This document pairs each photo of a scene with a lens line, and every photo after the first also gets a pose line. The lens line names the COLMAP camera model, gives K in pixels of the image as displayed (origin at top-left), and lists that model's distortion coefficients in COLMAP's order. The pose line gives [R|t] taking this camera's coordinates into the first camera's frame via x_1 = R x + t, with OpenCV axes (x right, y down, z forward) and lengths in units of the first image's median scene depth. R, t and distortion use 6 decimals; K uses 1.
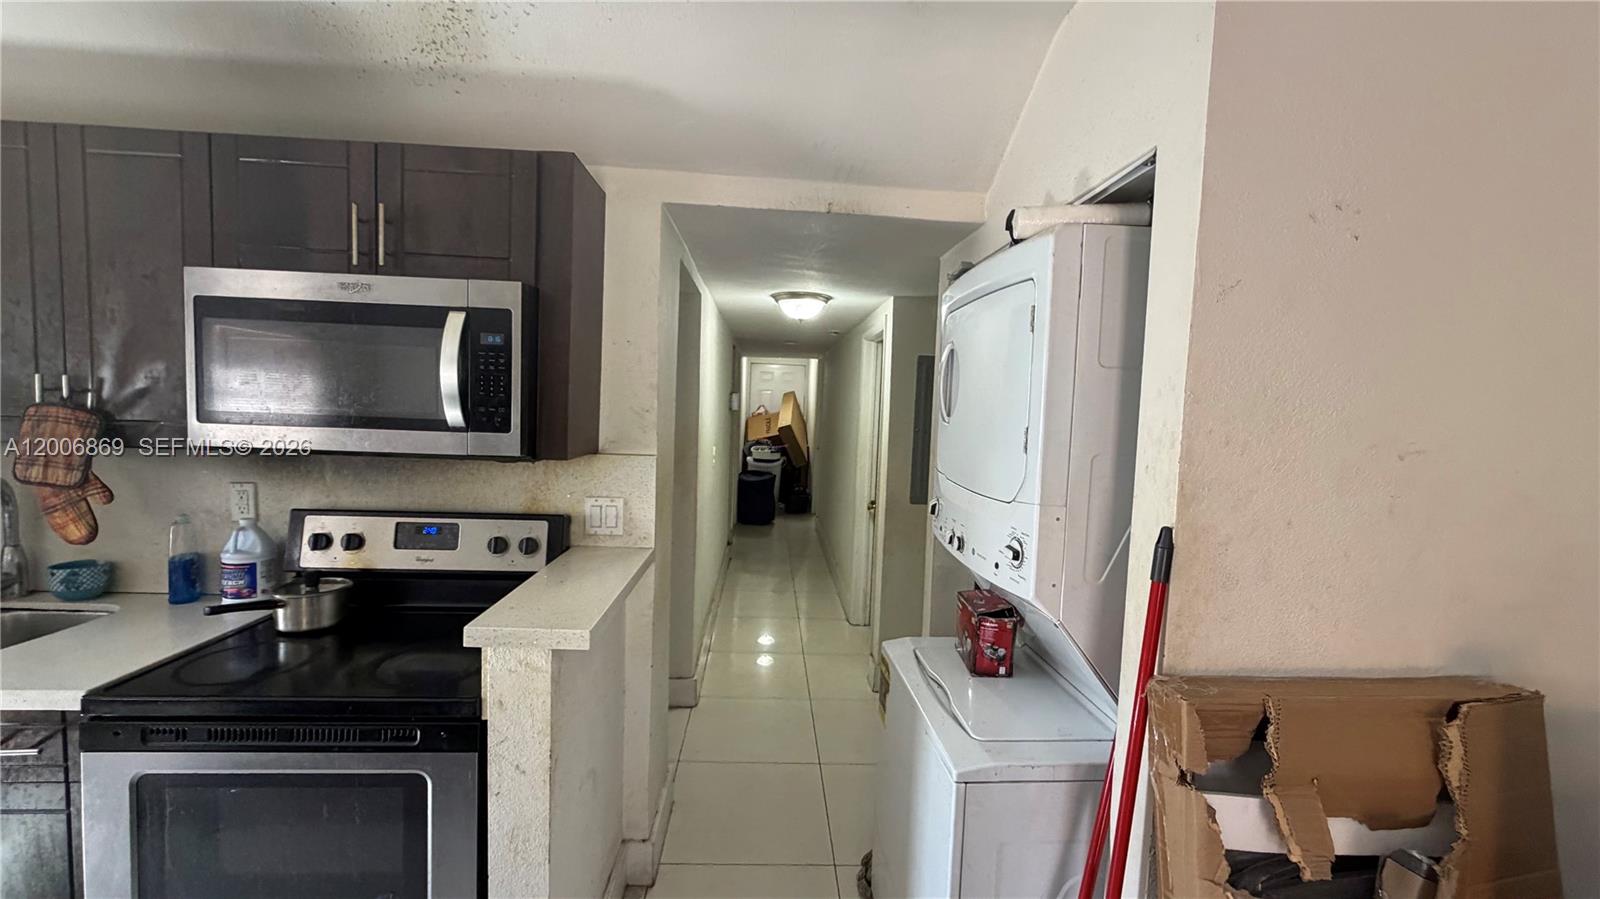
lens RADIAL K [[639.2, 0, 804.3], [0, 639.2, 455.3], [0, 0, 1]] dist [-0.001741, 0.000016]
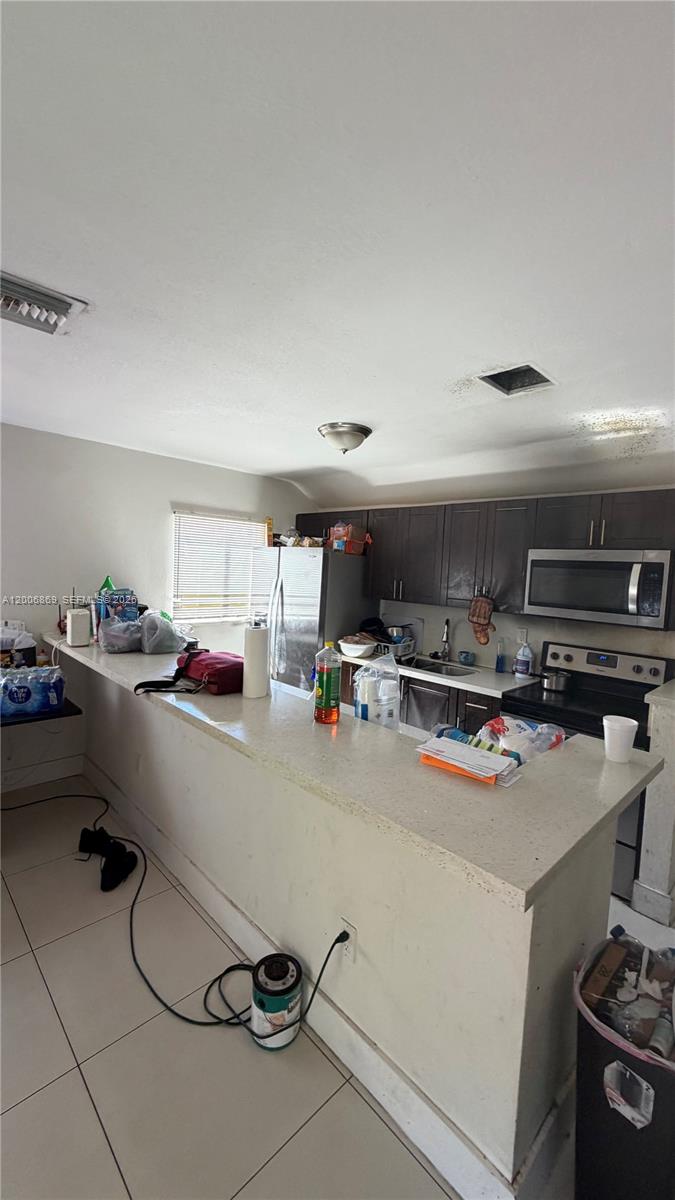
lens RADIAL K [[479.4, 0, 337.1], [0, 479.4, 596.5], [0, 0, 1]] dist [-0.001741, 0.000016]
pose [[0.653806, 0.040979, -0.755552, 0.057287], [-0.084022, 0.996289, -0.018671, 0.015452], [0.751983, 0.075690, 0.654823, -0.819221]]
